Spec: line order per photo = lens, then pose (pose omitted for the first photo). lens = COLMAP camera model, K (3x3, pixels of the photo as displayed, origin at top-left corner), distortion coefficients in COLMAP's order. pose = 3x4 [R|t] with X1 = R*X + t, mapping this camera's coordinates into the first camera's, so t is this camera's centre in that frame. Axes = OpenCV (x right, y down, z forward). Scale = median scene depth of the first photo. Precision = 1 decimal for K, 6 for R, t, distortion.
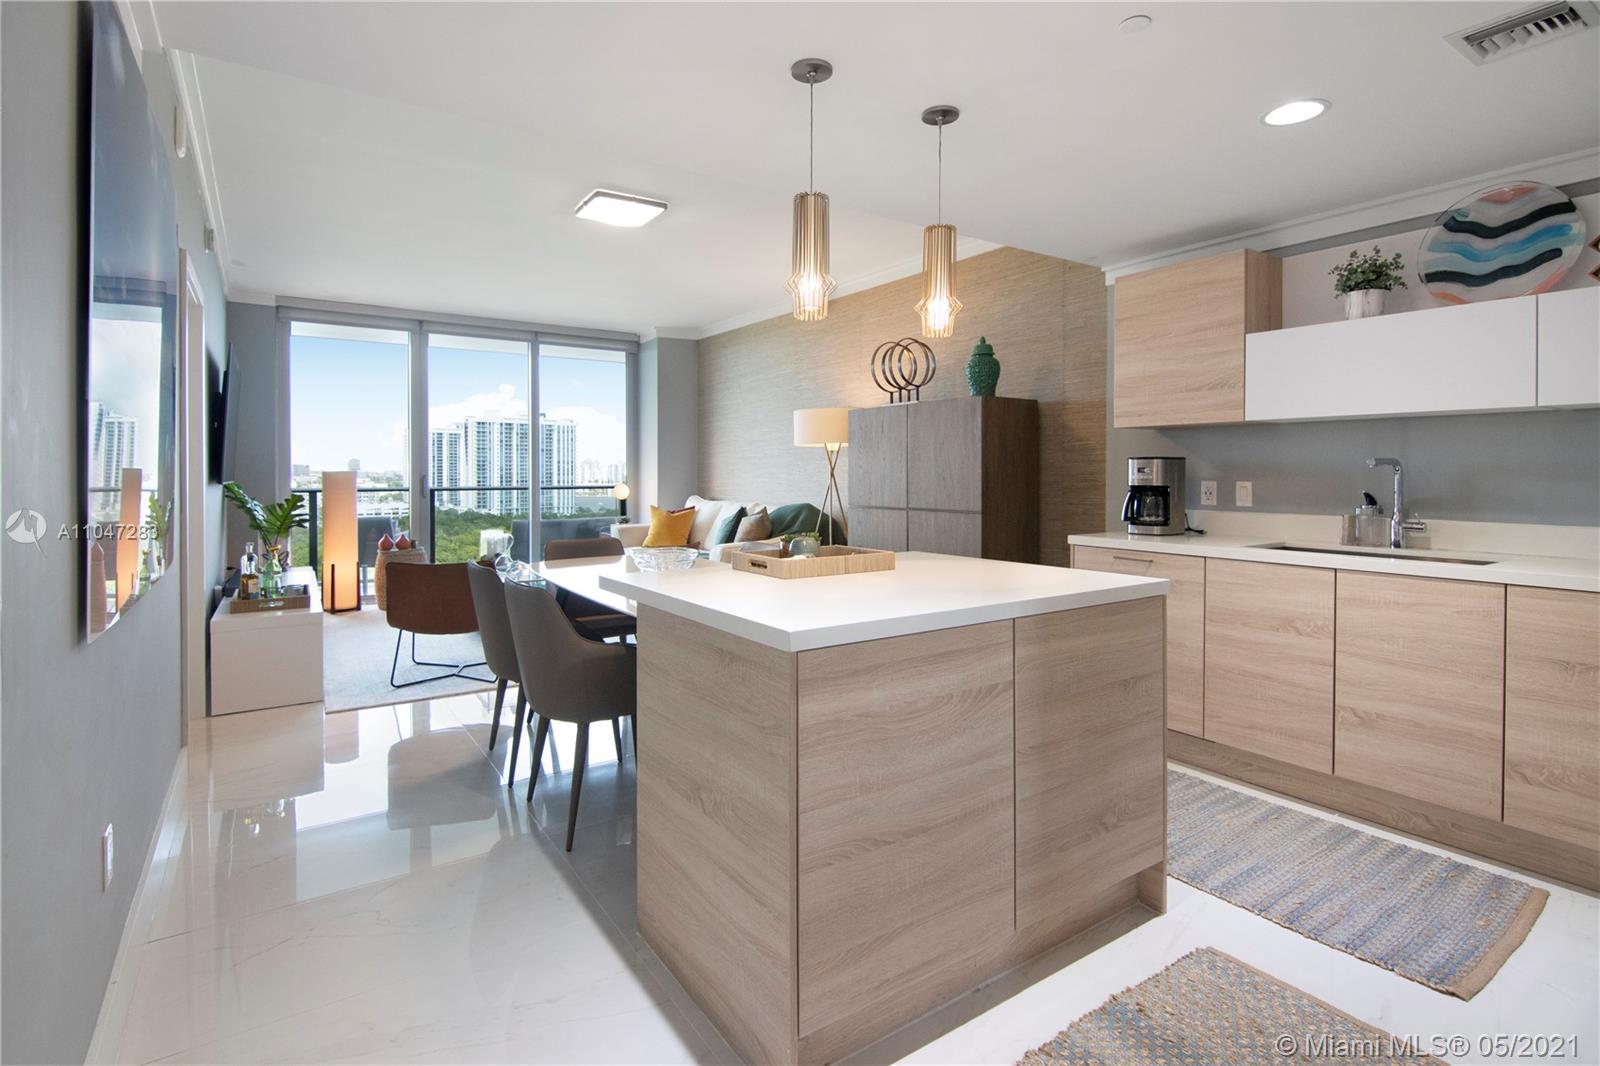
lens RADIAL K [[773.2, 0, 776.7], [0, 773.2, 473.8], [0, 0, 1]] dist [0.019233, -0.018759]
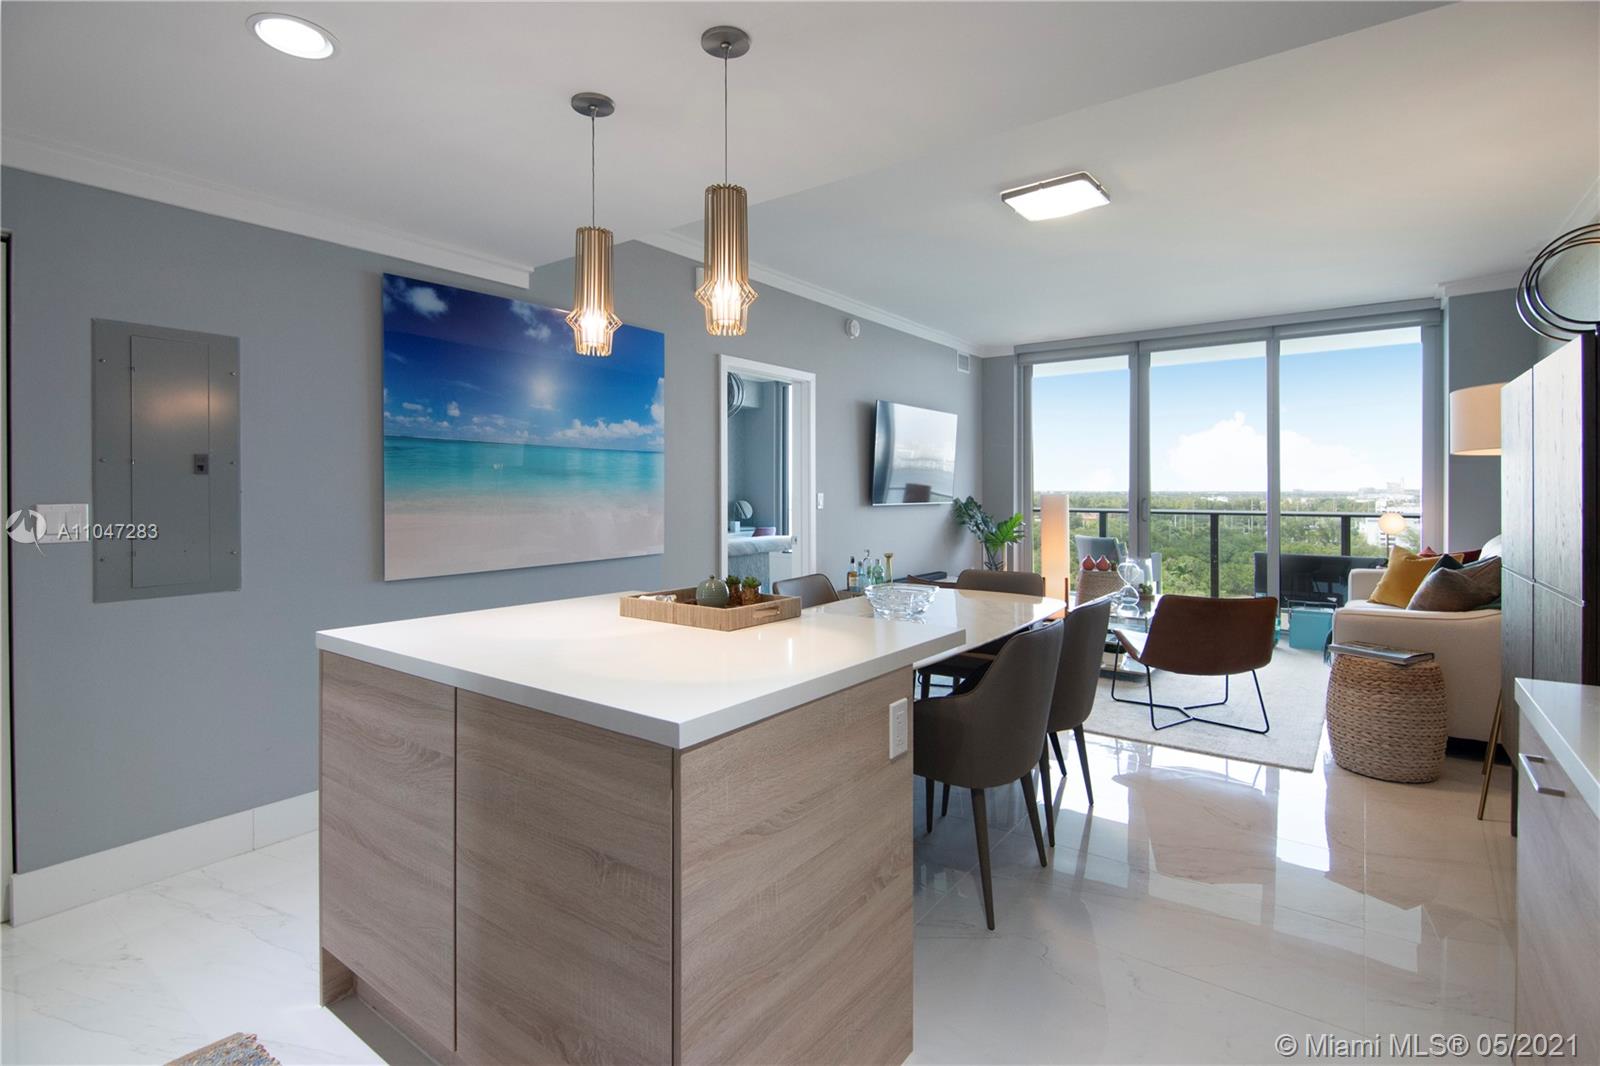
lens RADIAL K [[762.4, 0, 799.8], [0, 762.4, 488.7], [0, 0, 1]] dist [-0.001372, -0.000175]
pose [[0.349352, -0.001434, -0.936991, 0.330738], [-0.001378, 0.999997, -0.002044, -0.008282], [0.936991, 0.002005, 0.349349, 0.286266]]
